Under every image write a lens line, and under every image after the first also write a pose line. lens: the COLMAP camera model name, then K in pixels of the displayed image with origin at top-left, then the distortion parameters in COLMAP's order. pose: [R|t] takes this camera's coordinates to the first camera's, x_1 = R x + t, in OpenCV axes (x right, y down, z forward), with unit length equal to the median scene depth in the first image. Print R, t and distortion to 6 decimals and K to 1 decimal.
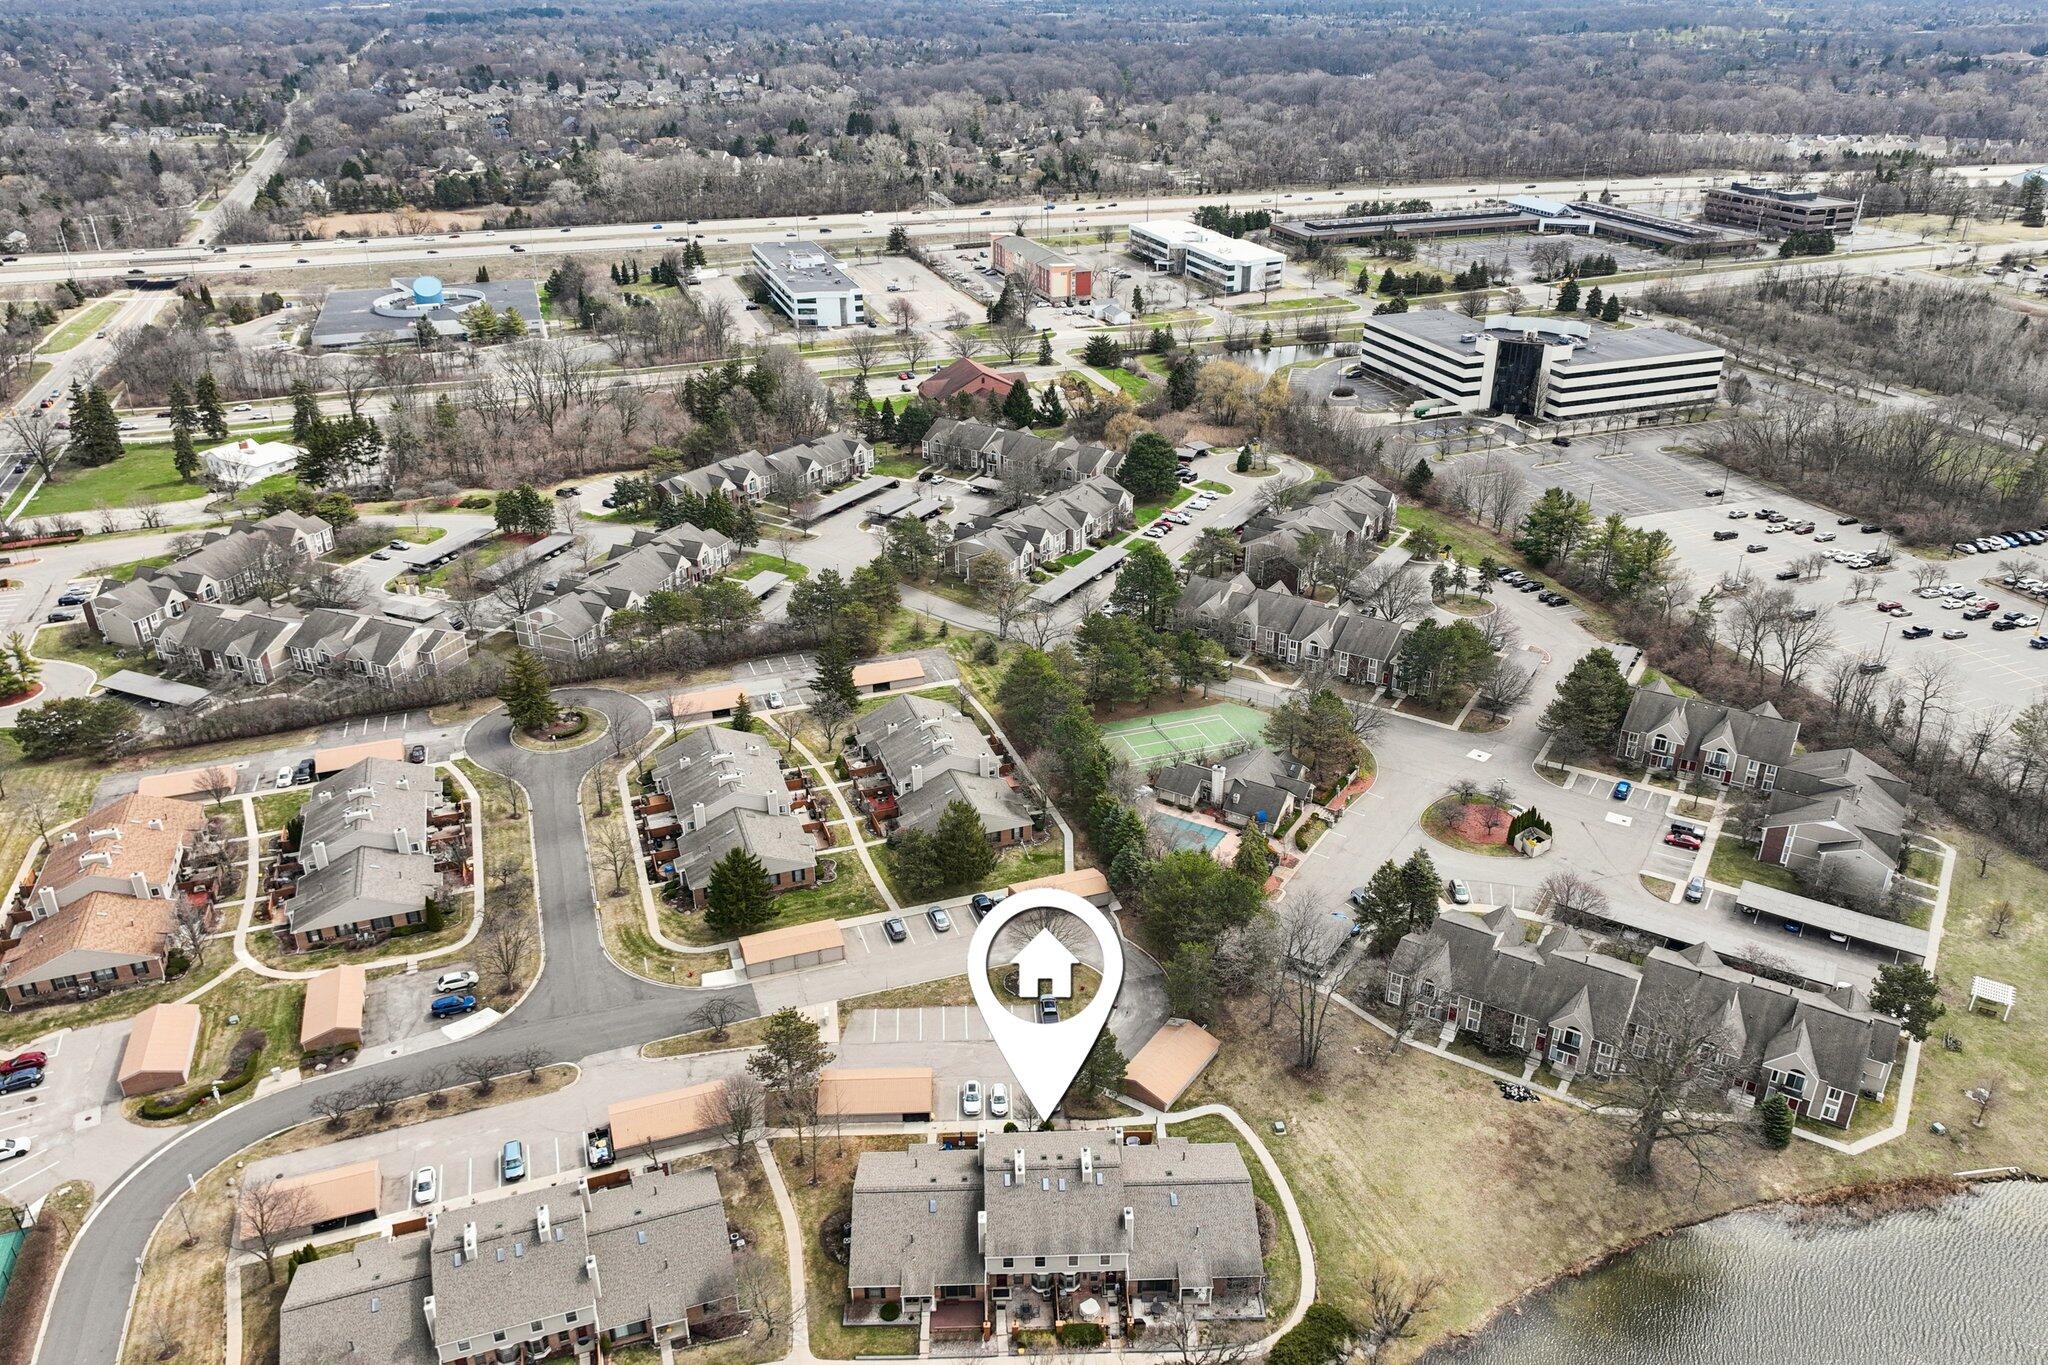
lens RADIAL K [[1459.2, 0, 1018.9], [0, 1459.2, 717.7], [0, 0, 1]] dist [0.009717, 0.001102]
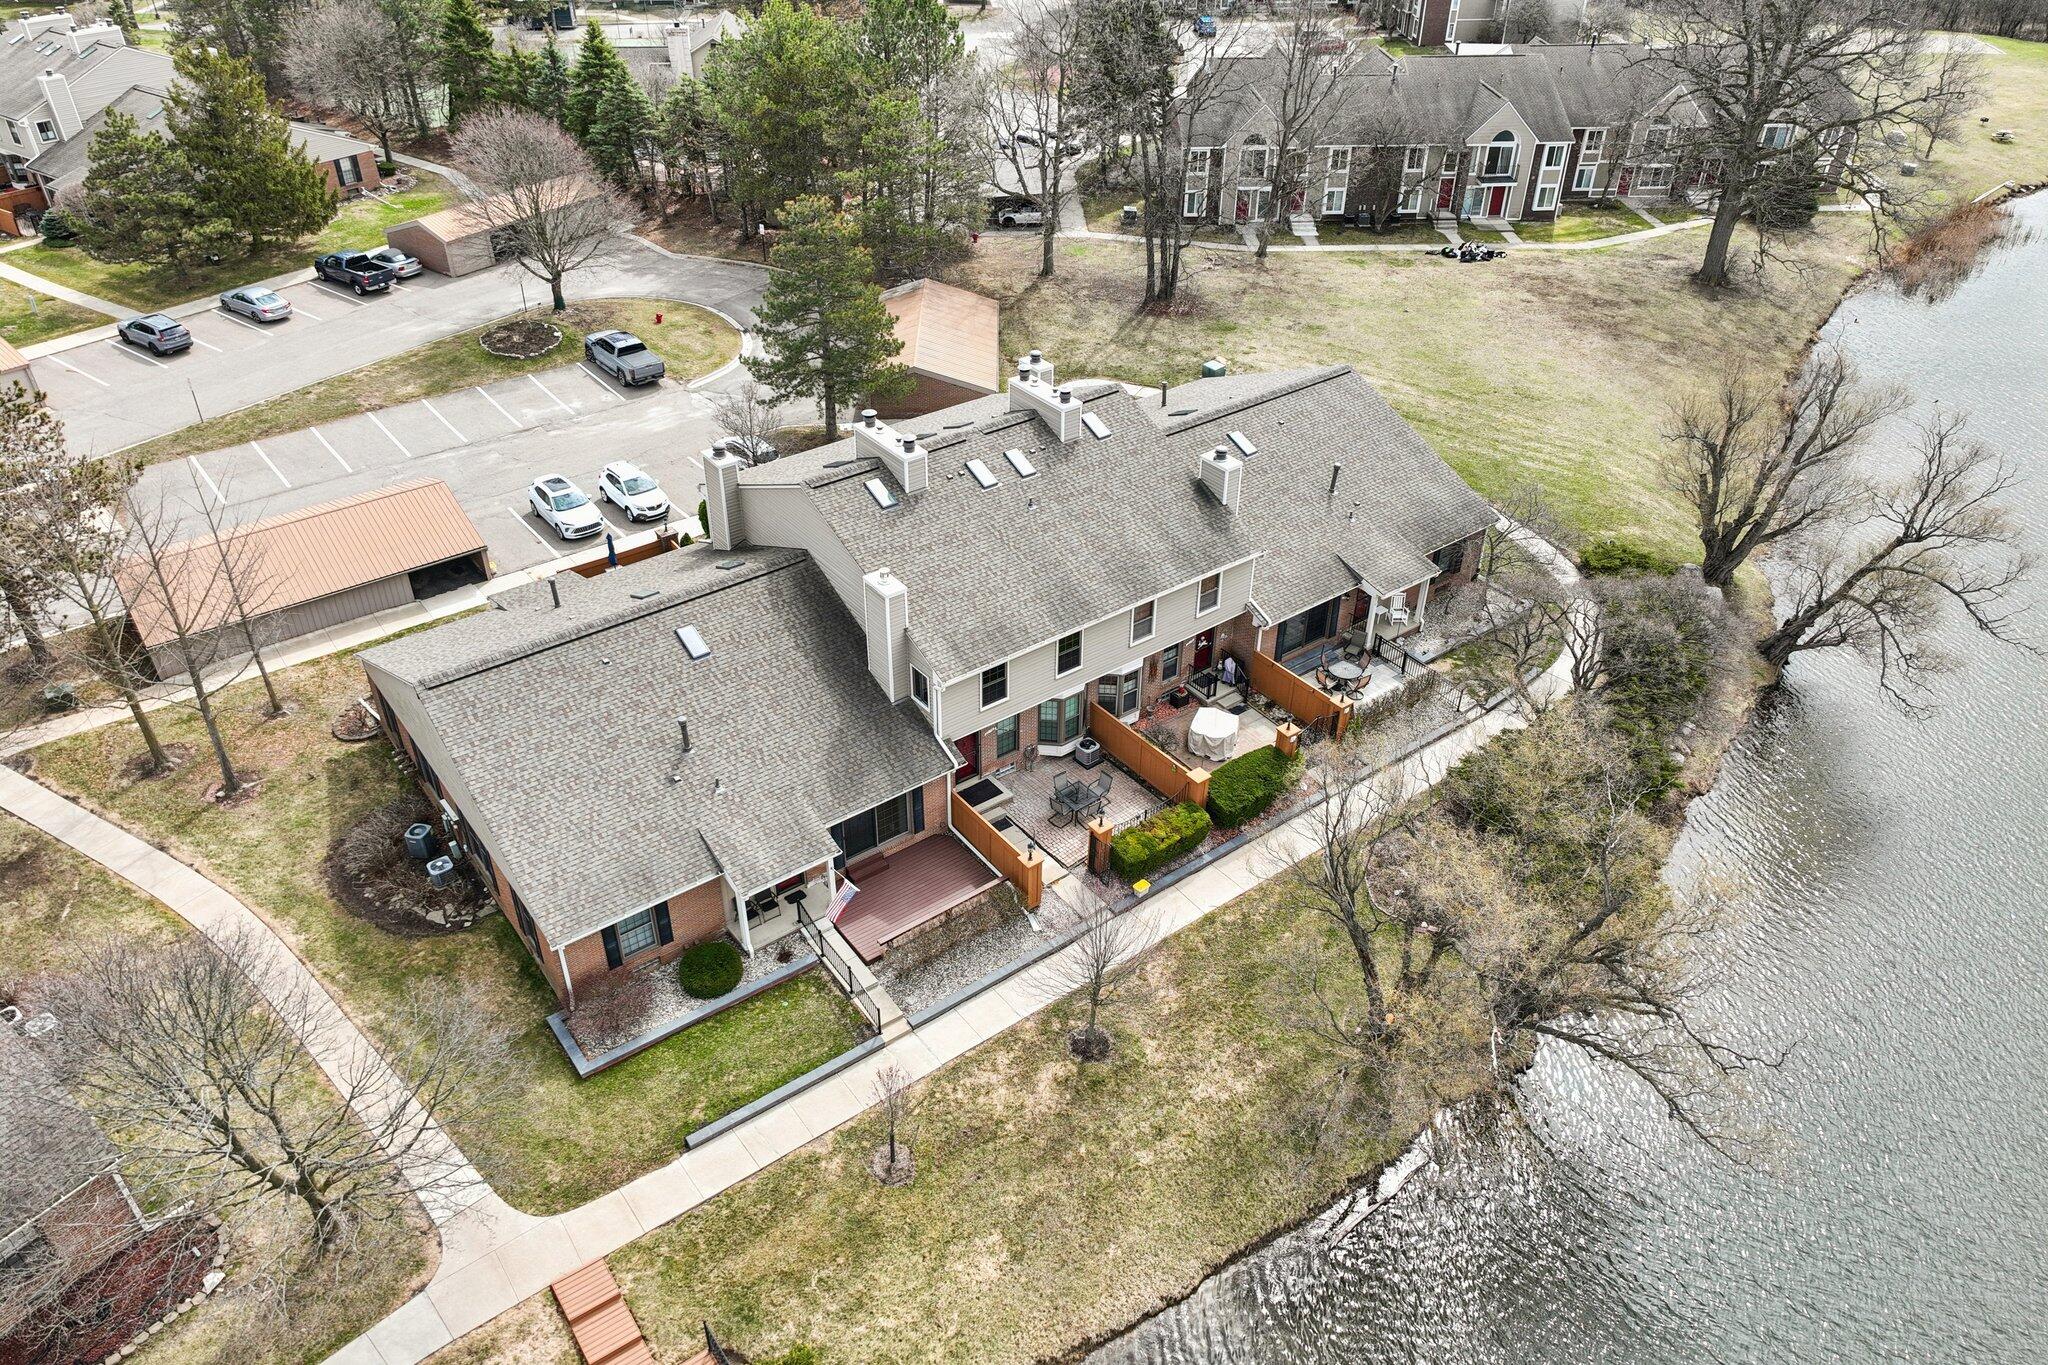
lens RADIAL K [[1441.7, 0, 1021.6], [0, 1441.7, 682.7], [0, 0, 1]] dist [0.004542, 0.012212]
pose [[0.813473, -0.323521, 0.483317, -0.088278], [0.261422, 0.945723, 0.193044, 0.171289], [-0.519538, -0.030686, 0.853896, 0.395166]]
